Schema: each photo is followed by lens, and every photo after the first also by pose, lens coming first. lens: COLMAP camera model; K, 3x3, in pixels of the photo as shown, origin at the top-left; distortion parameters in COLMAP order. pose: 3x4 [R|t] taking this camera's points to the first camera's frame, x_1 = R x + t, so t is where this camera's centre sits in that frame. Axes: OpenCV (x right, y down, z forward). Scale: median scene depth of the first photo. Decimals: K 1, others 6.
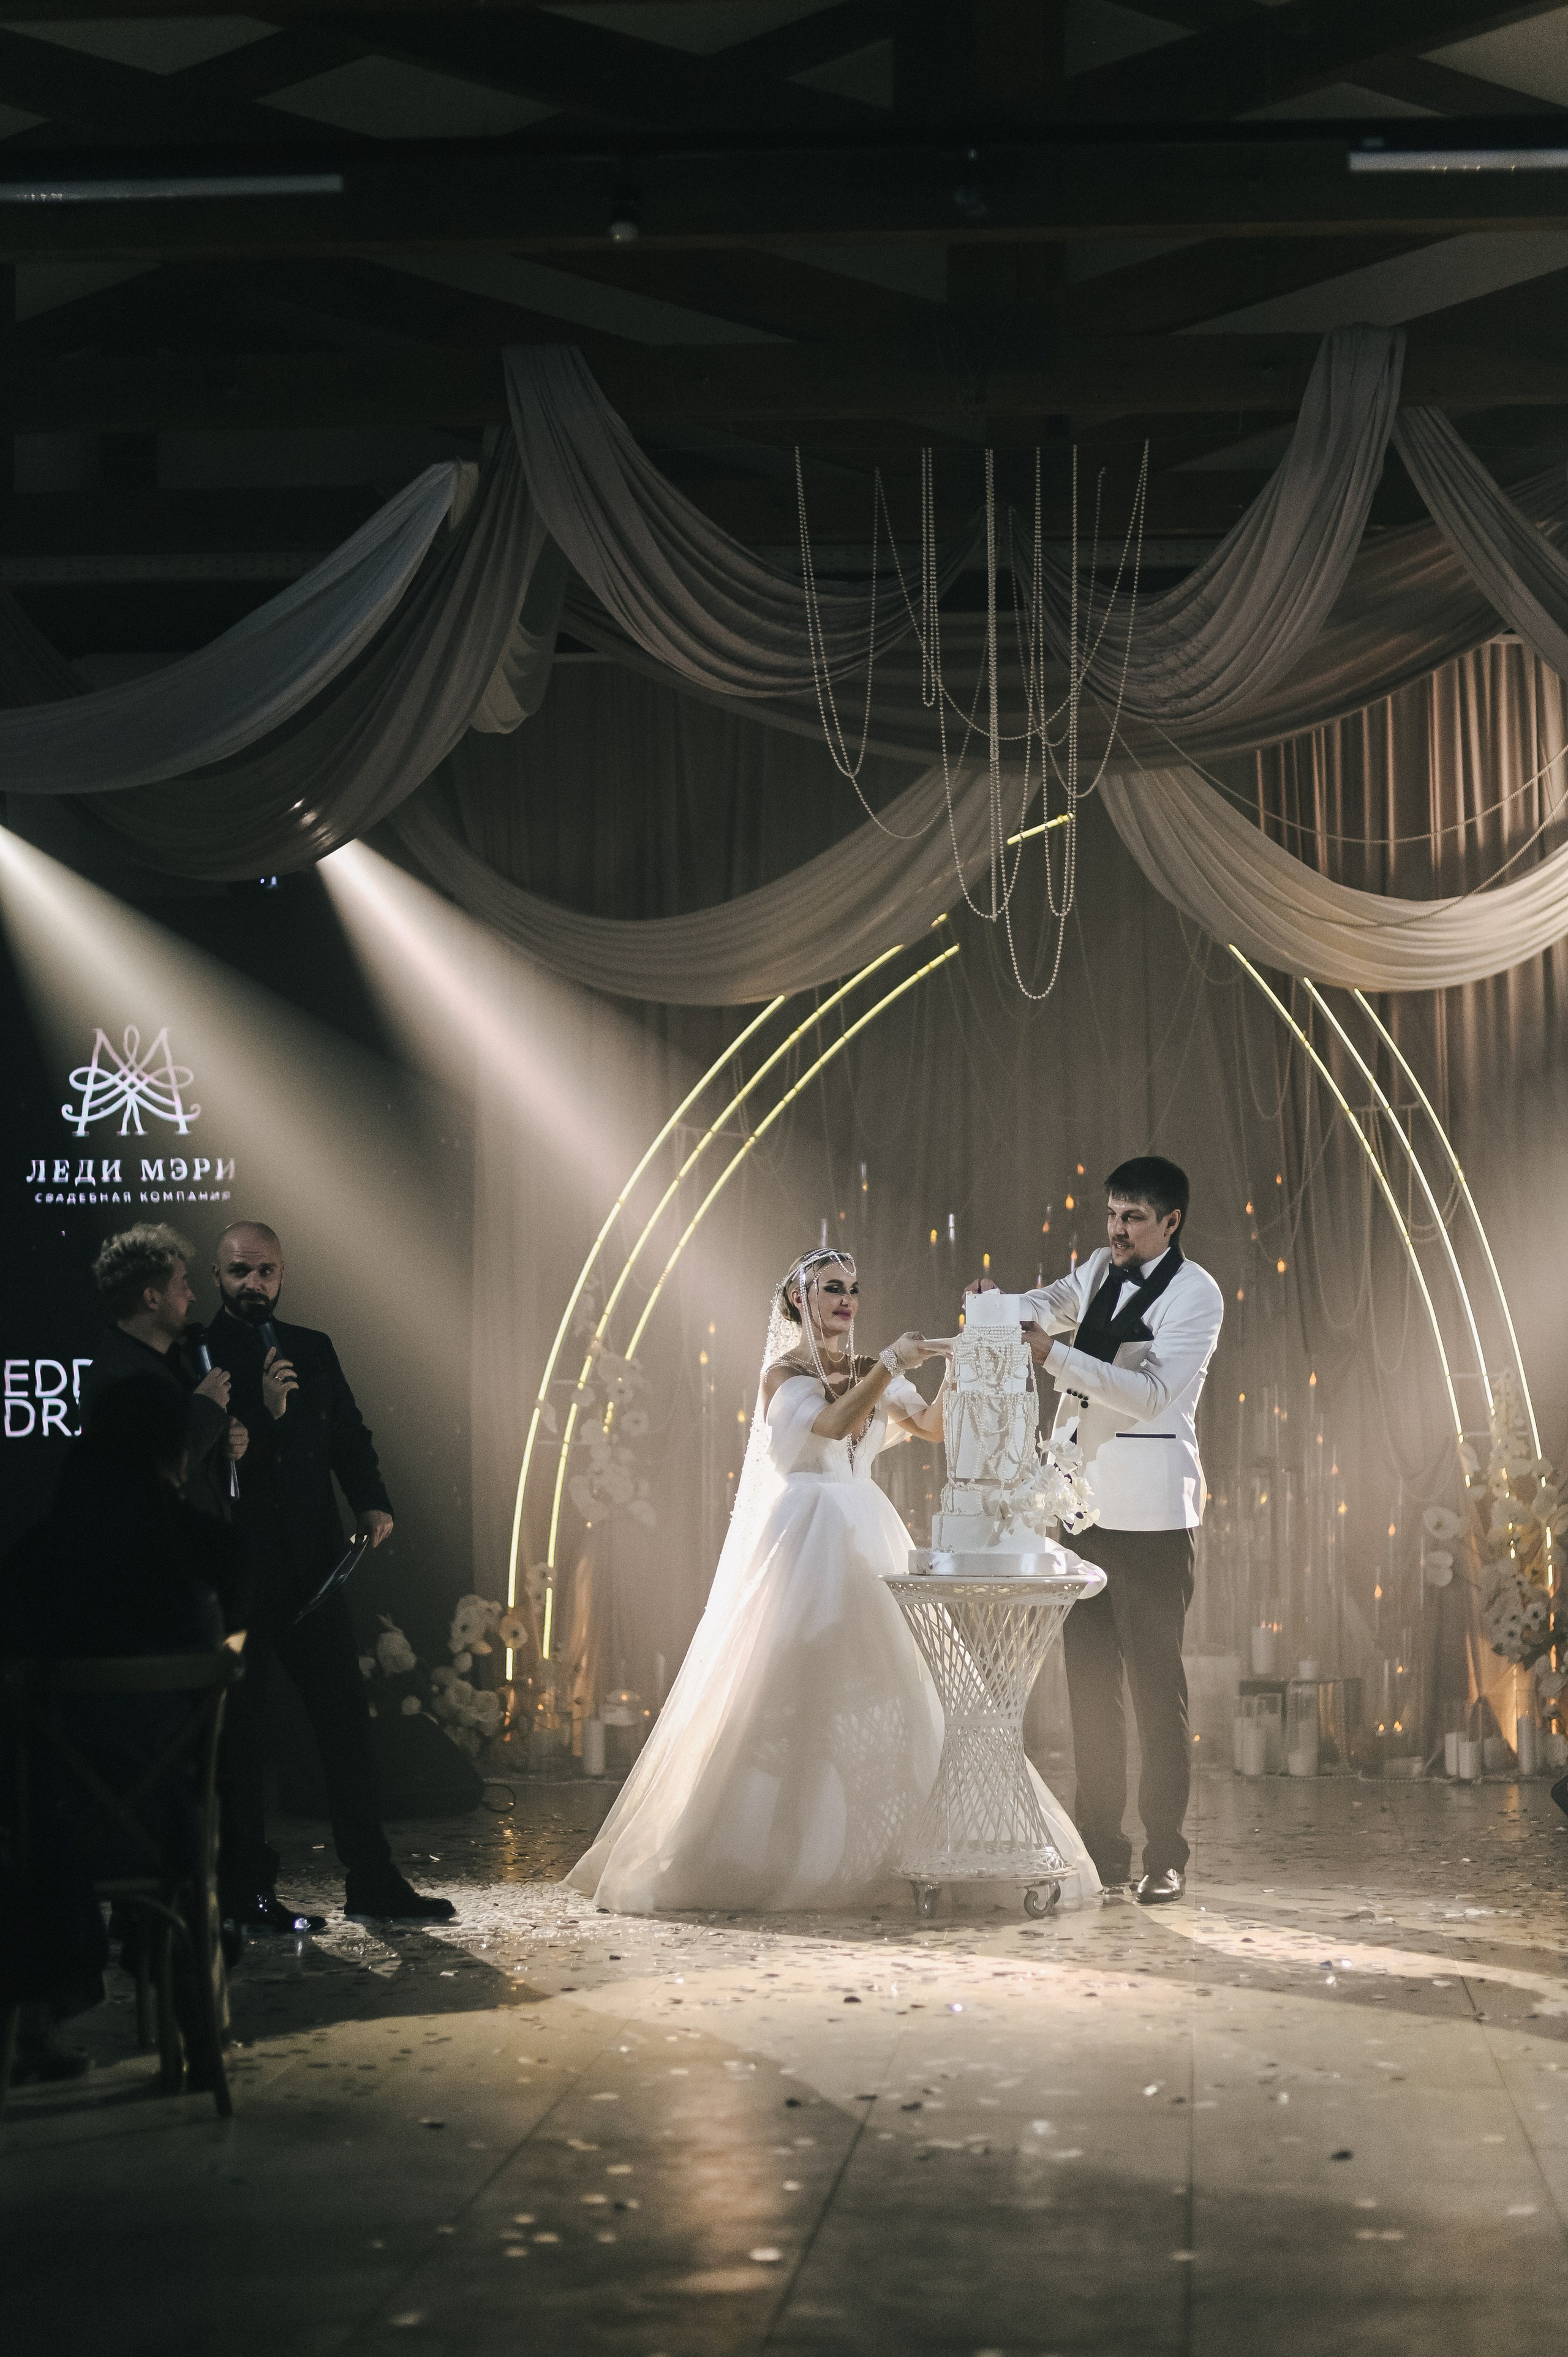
lens RADIAL K [[6262.4, 0, 667.7], [0, 6262.4, 1235.3], [0, 0, 1]] dist [0.033404, 0.000000]
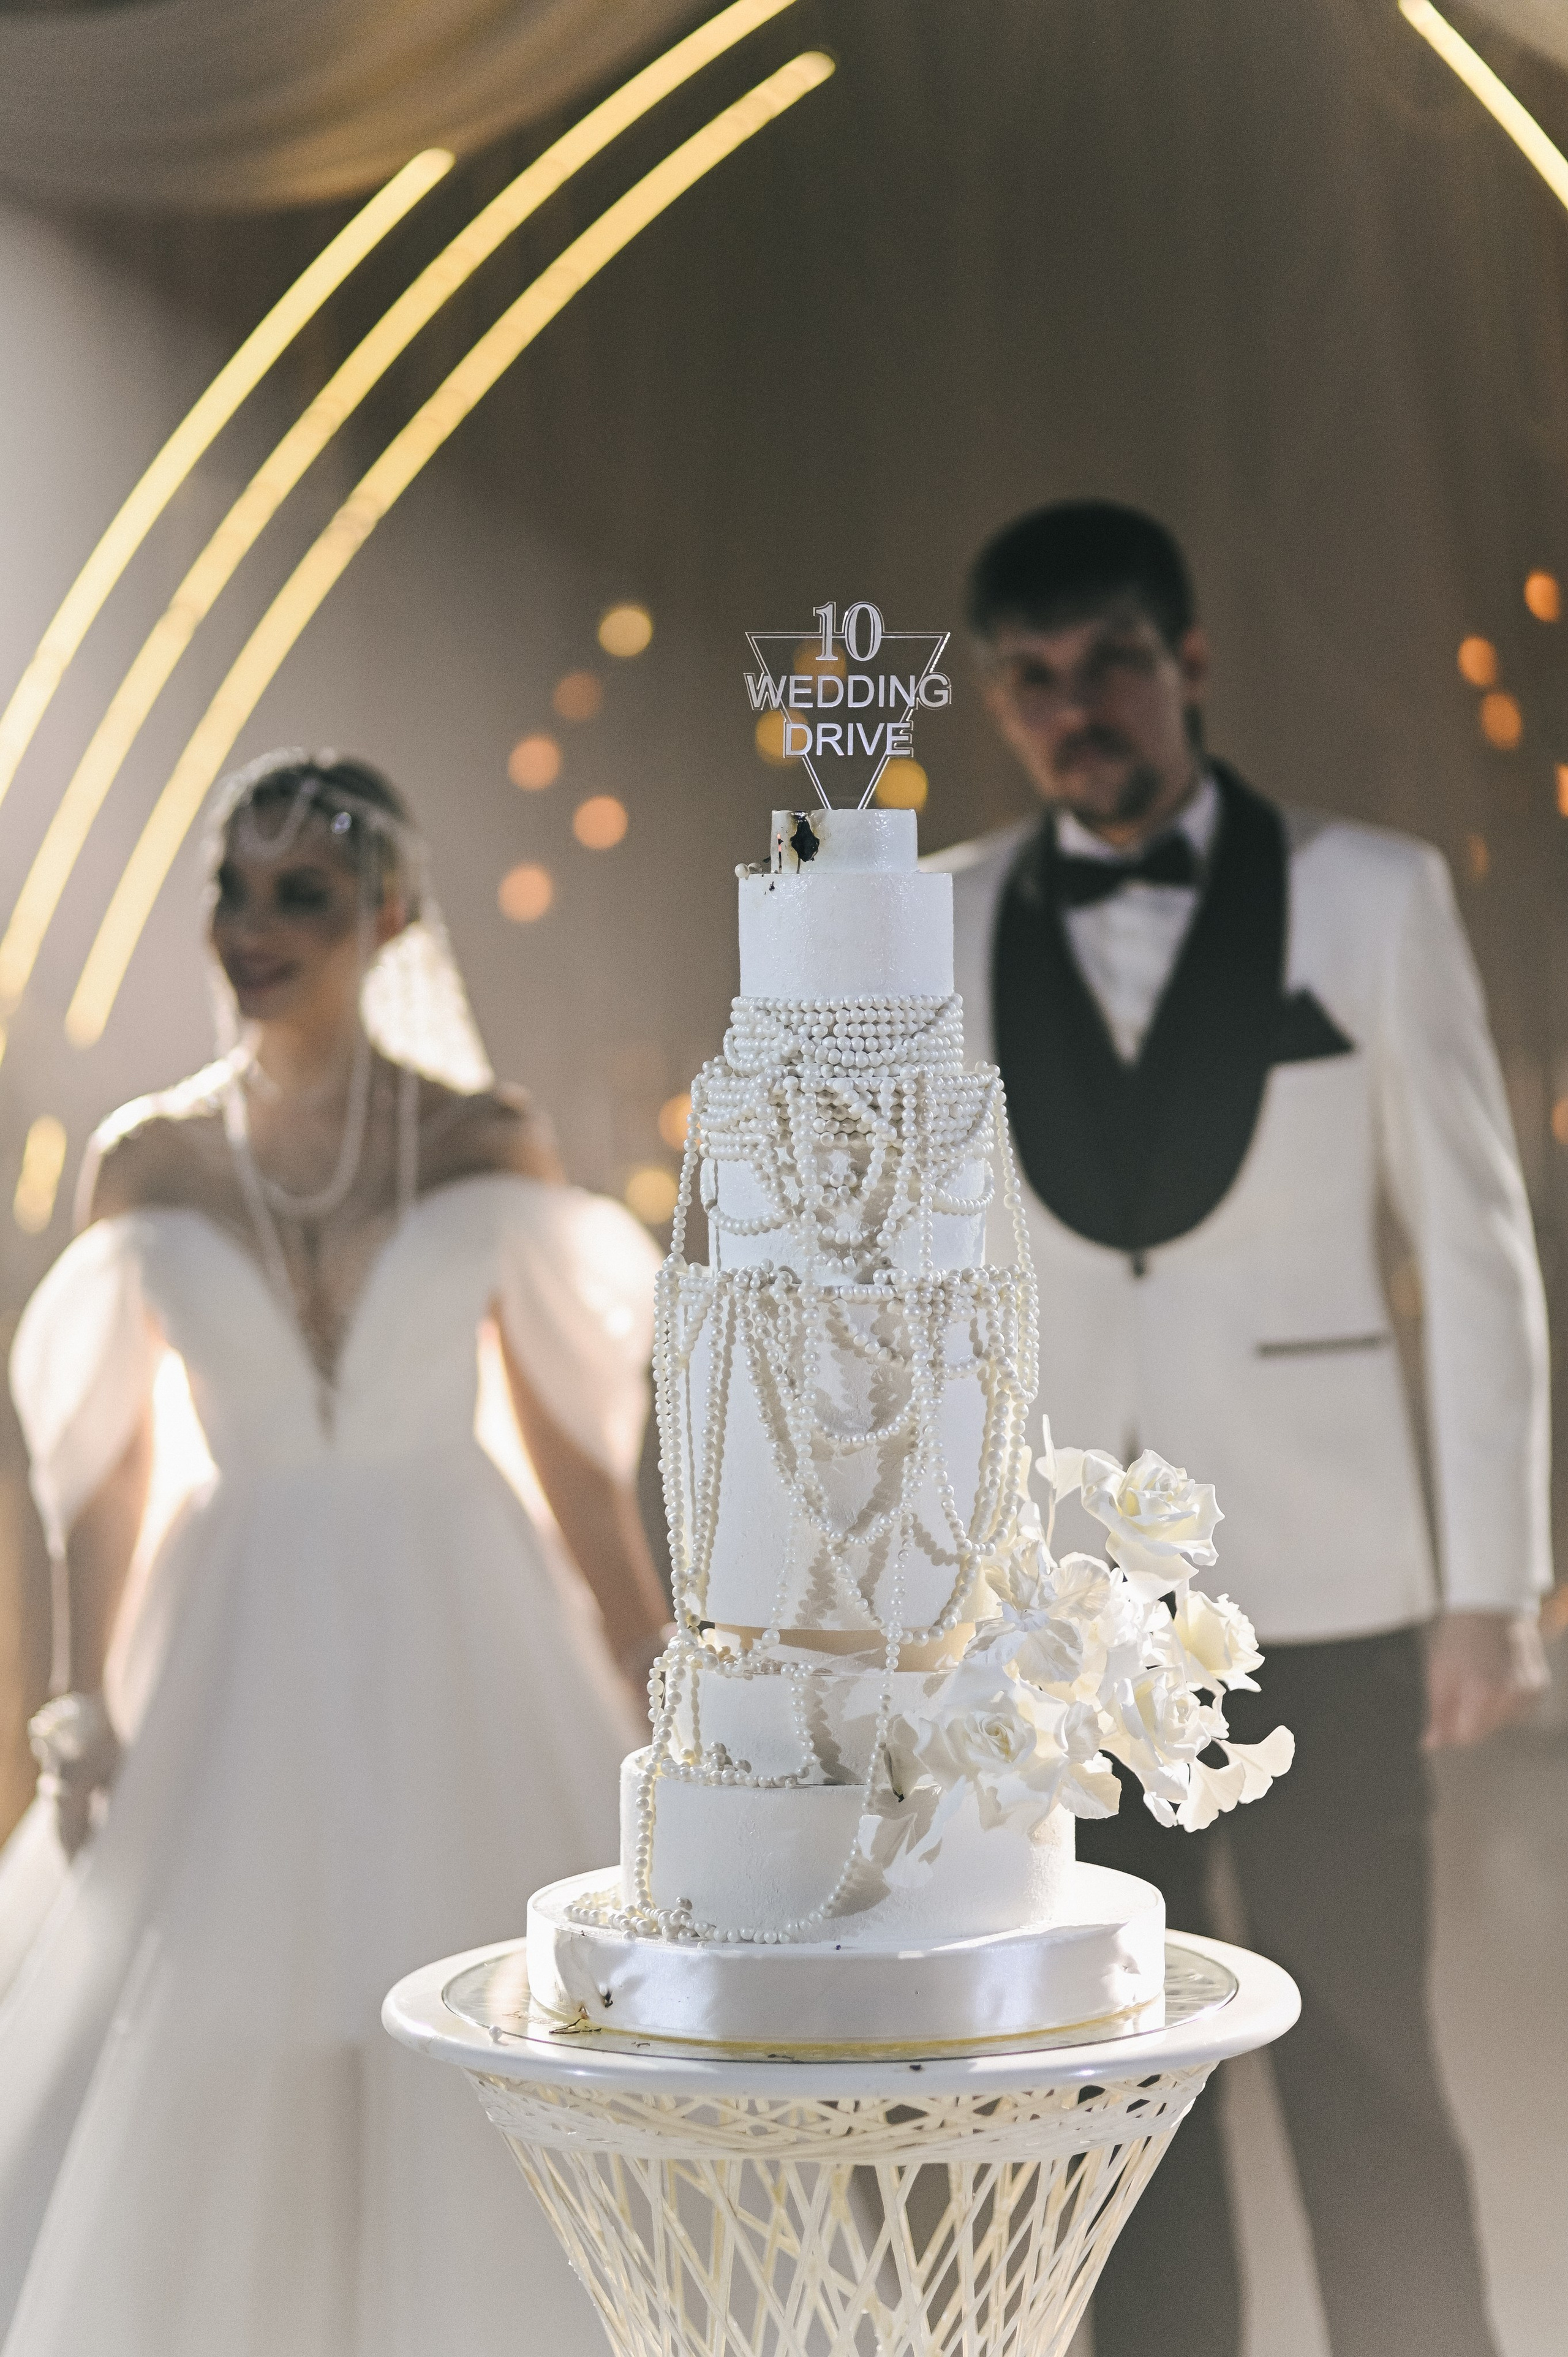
lens RADIAL K [[6262.4, 0, 827.8], [0, 6262.4, 1302.1], [0, 0, 1]] dist [0.033404, 0.000000]
pose [[0.999360, -0.022476, 0.027821, 0.033544], [0.020369, 0.997062, 0.073838, 0.006102], [-0.029399, -0.073224, 0.996882, 0.572246]]
